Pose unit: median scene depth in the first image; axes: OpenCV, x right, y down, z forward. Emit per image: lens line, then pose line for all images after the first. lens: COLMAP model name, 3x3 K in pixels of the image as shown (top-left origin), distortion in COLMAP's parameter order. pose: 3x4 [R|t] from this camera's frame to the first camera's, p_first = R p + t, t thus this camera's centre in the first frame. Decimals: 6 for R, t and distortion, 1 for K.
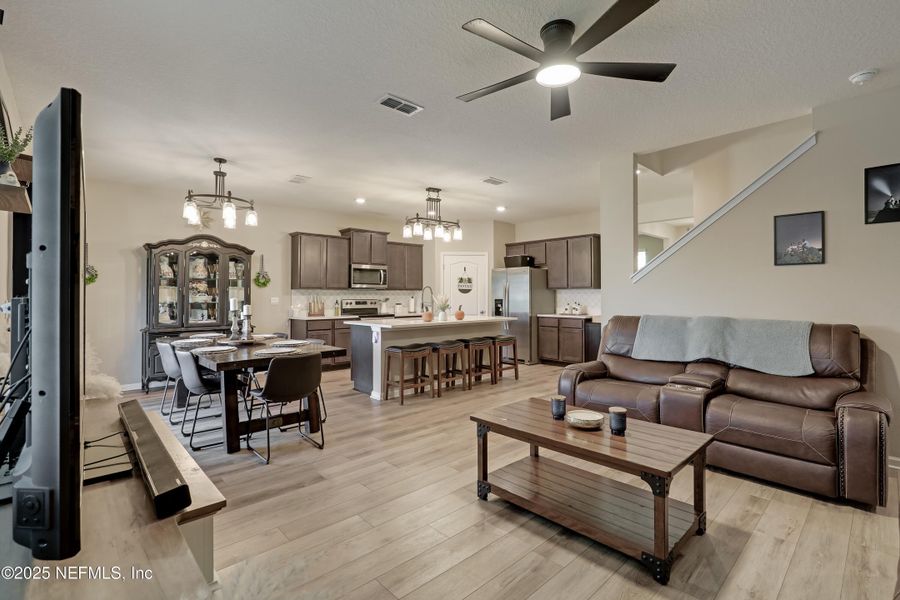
lens RADIAL K [[412.3, 0, 445.2], [0, 412.3, 290.4], [0, 0, 1]] dist [-0.017922, 0.003425]
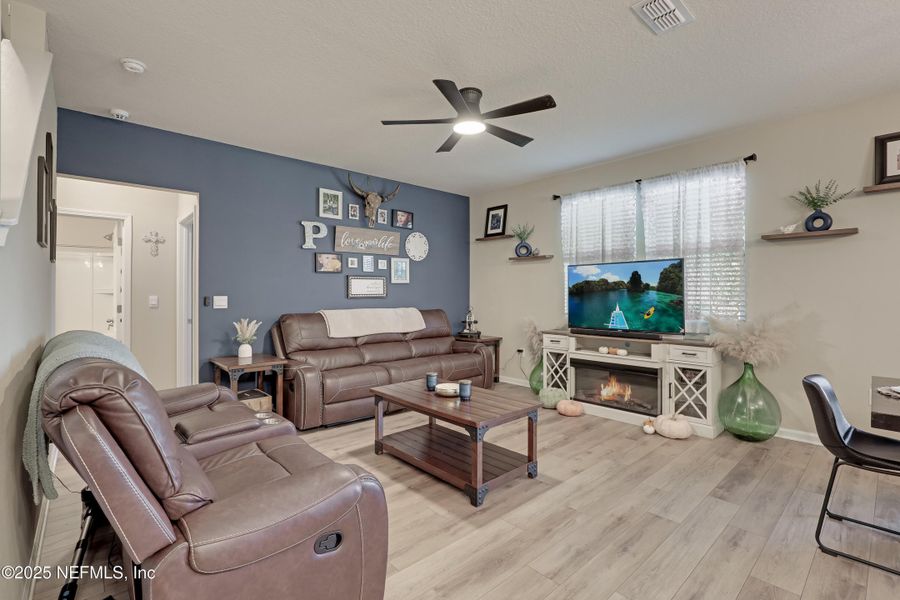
lens RADIAL K [[412.3, 0, 442.0], [0, 412.3, 291.2], [0, 0, 1]] dist [-0.017922, 0.003425]
pose [[-0.999921, 0.005093, 0.011463, 0.124547], [0.004878, 0.999813, -0.018697, 0.010130], [-0.011557, -0.018640, -0.999759, 0.828747]]
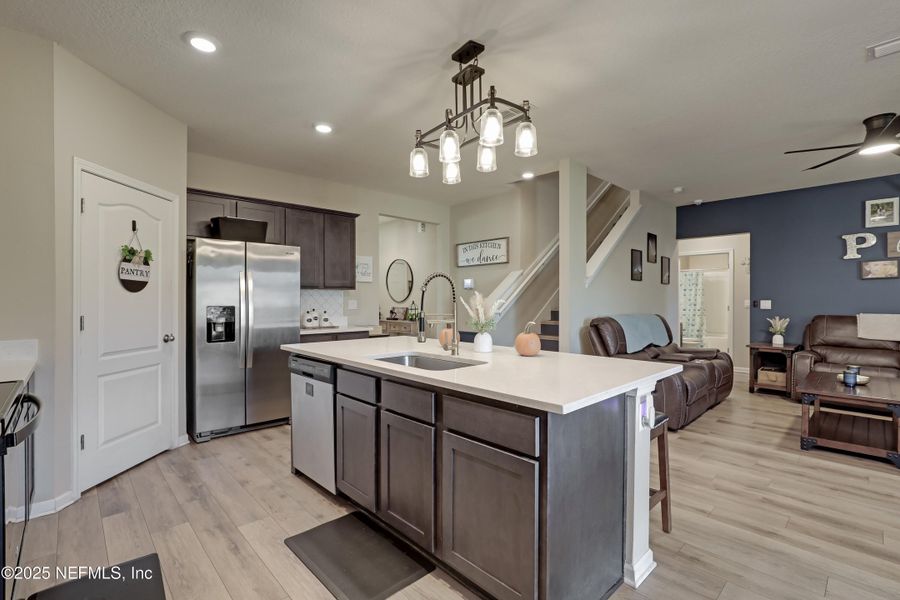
lens RADIAL K [[412.3, 0, 456.3], [0, 412.3, 301.0], [0, 0, 1]] dist [-0.017922, 0.003425]
pose [[-0.028132, -0.001087, 0.999604, -0.409082], [-0.013456, 0.999909, 0.000709, 0.014268], [-0.999514, -0.013431, -0.028144, 0.912221]]
